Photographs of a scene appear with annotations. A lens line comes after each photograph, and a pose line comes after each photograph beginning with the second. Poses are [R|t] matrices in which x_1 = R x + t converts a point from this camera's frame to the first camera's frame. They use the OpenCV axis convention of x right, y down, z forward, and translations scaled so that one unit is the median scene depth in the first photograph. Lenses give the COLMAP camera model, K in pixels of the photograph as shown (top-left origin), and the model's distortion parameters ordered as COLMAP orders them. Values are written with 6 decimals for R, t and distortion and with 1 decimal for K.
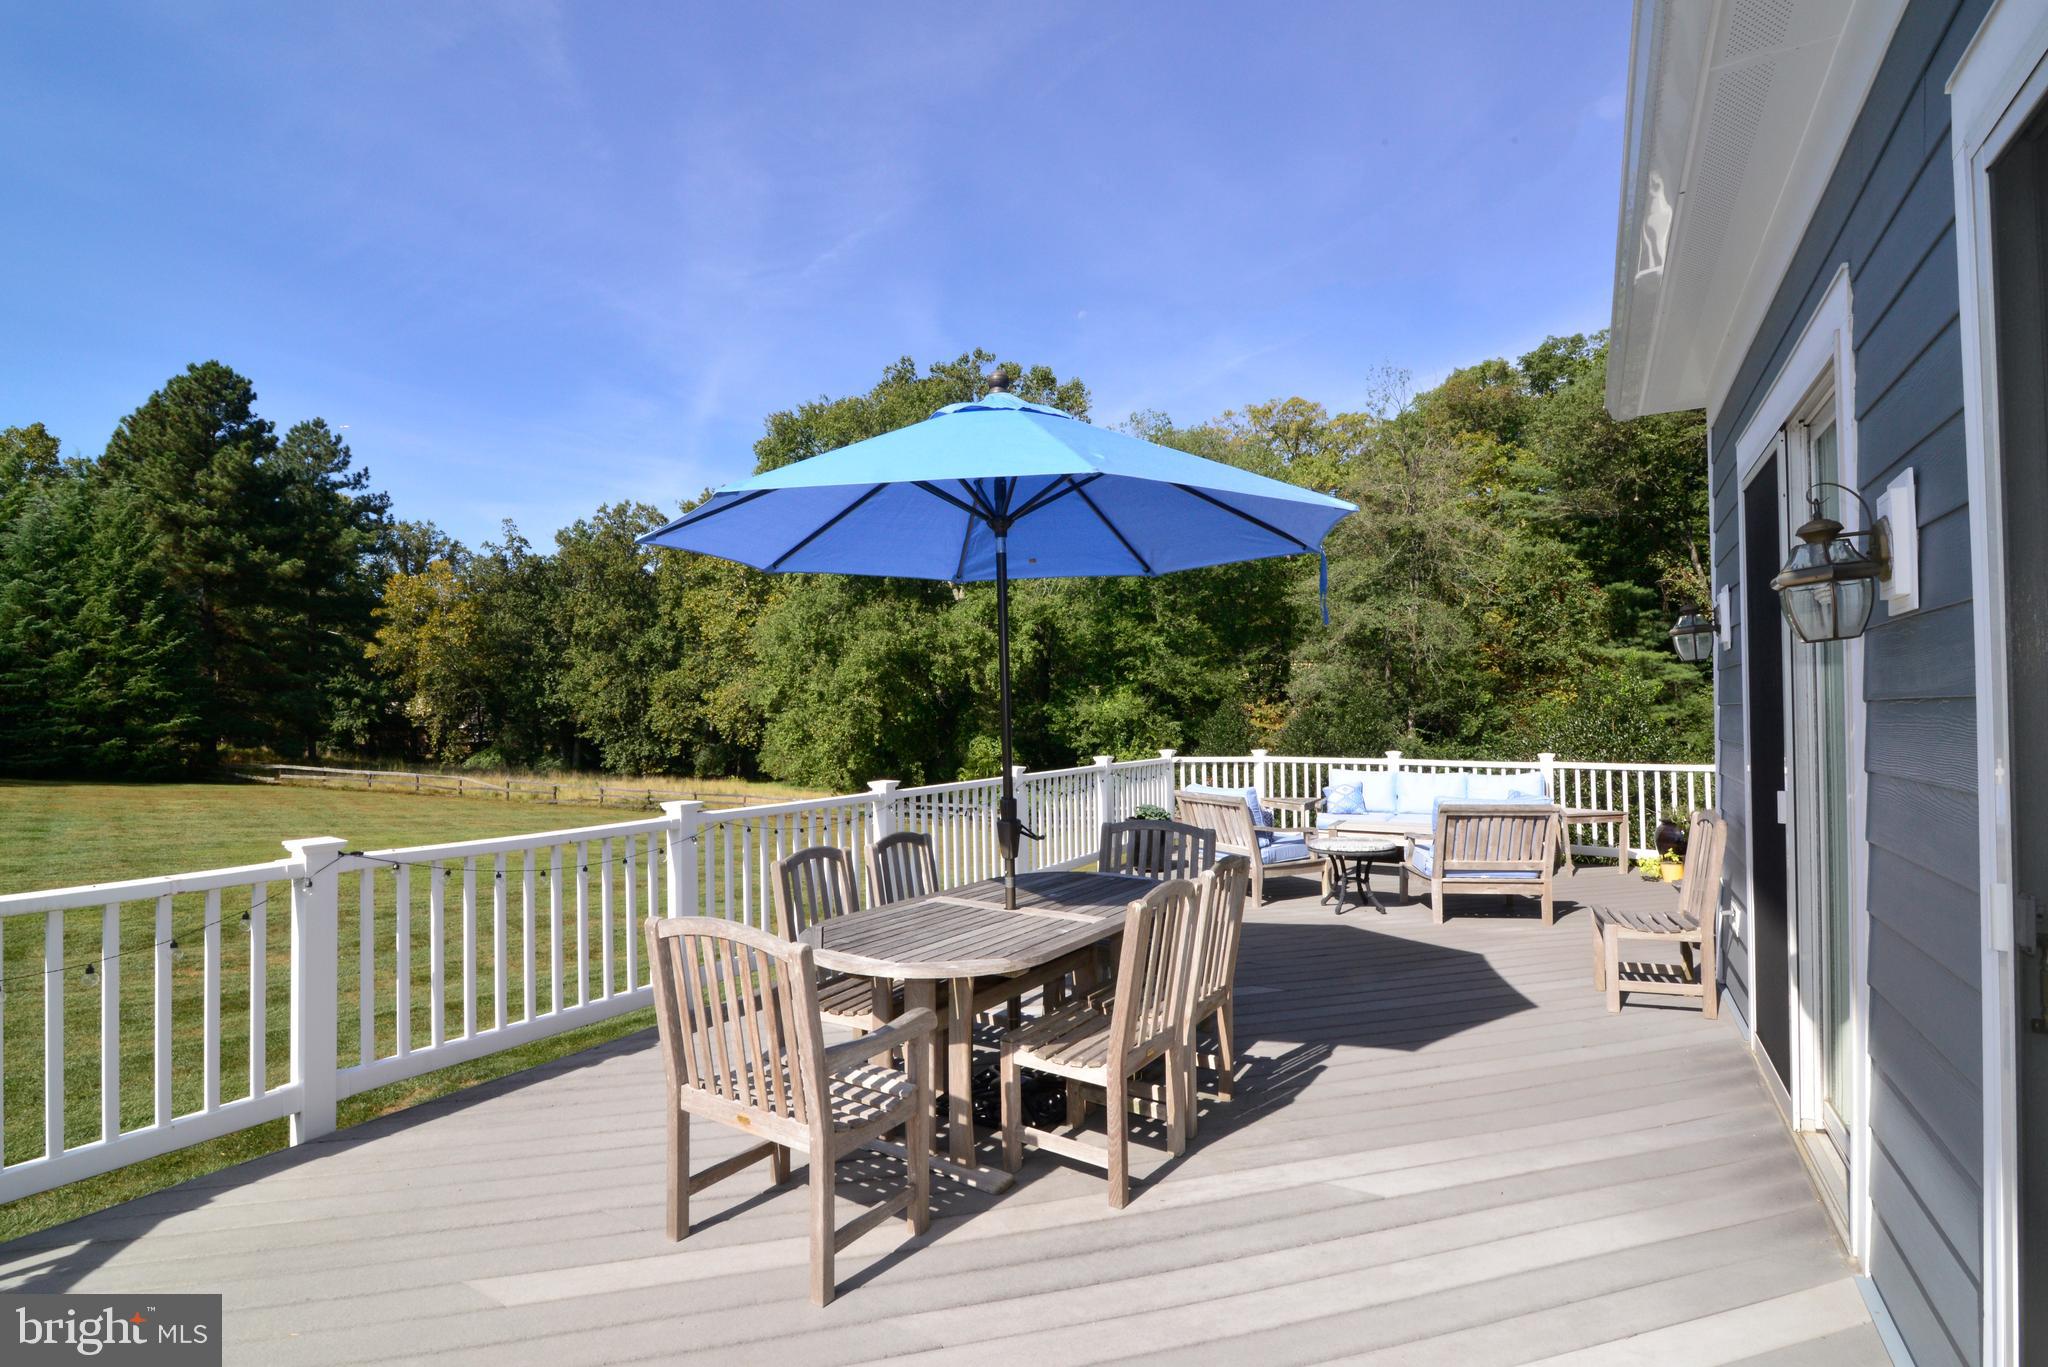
lens RADIAL K [[938.4, 0, 1023.1], [0, 938.4, 691.0], [0, 0, 1]] dist [-0.014429, 0.000459]
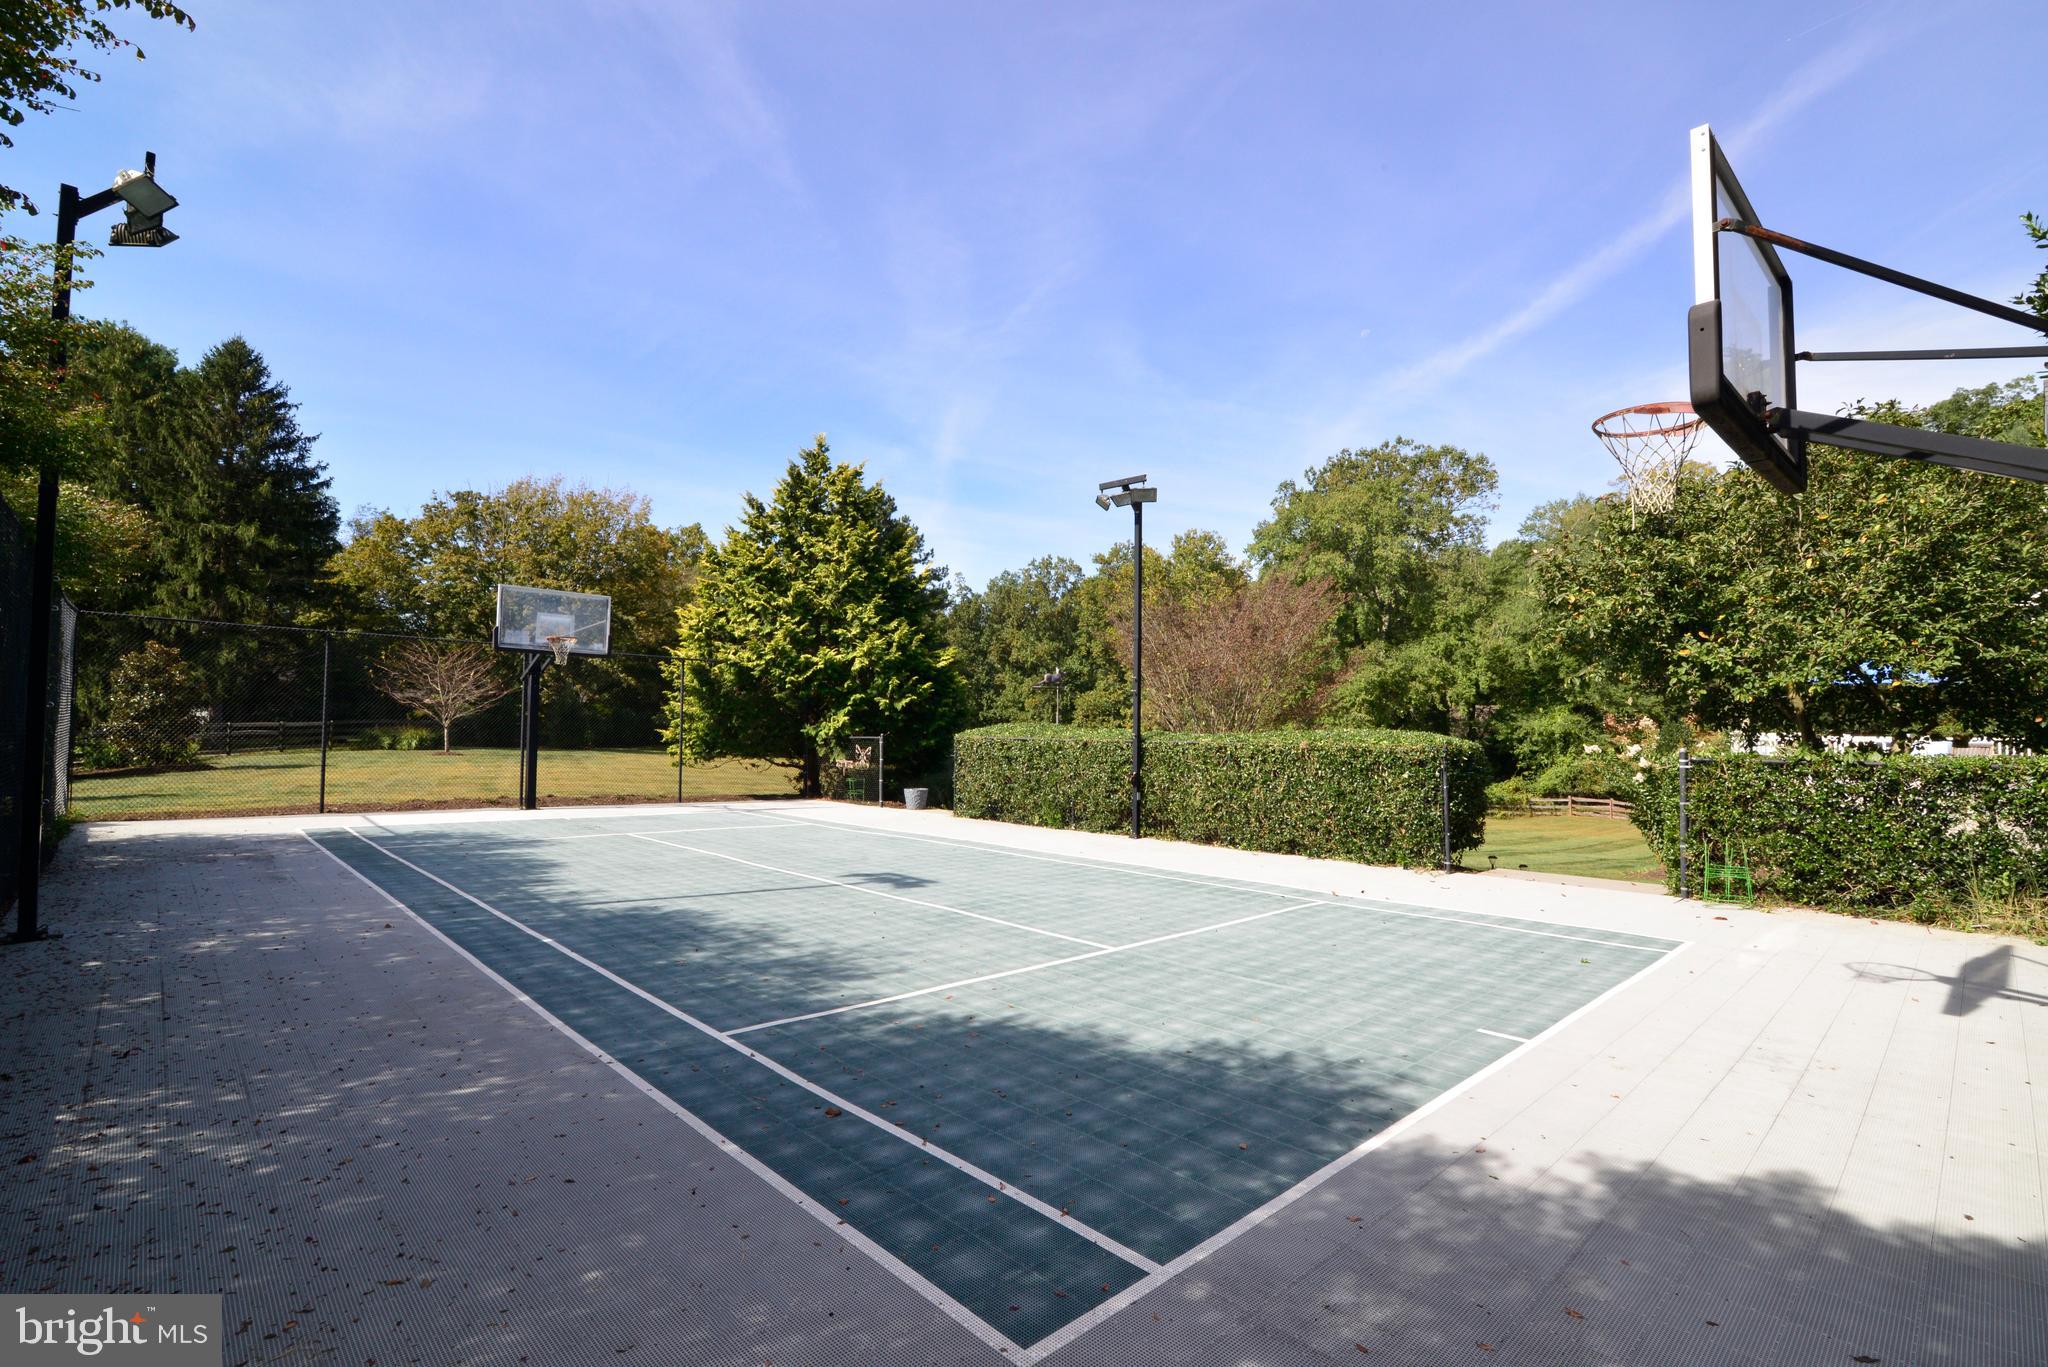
lens RADIAL K [[943.2, 0, 1024.0], [0, 943.2, 683.5], [0, 0, 1]] dist [0.000157, 0.000286]
pose [[0.965523, -0.002284, -0.260308, -0.210948], [-0.004395, 0.999676, -0.025074, -0.000678], [0.260281, 0.025353, 0.965200, -0.351708]]
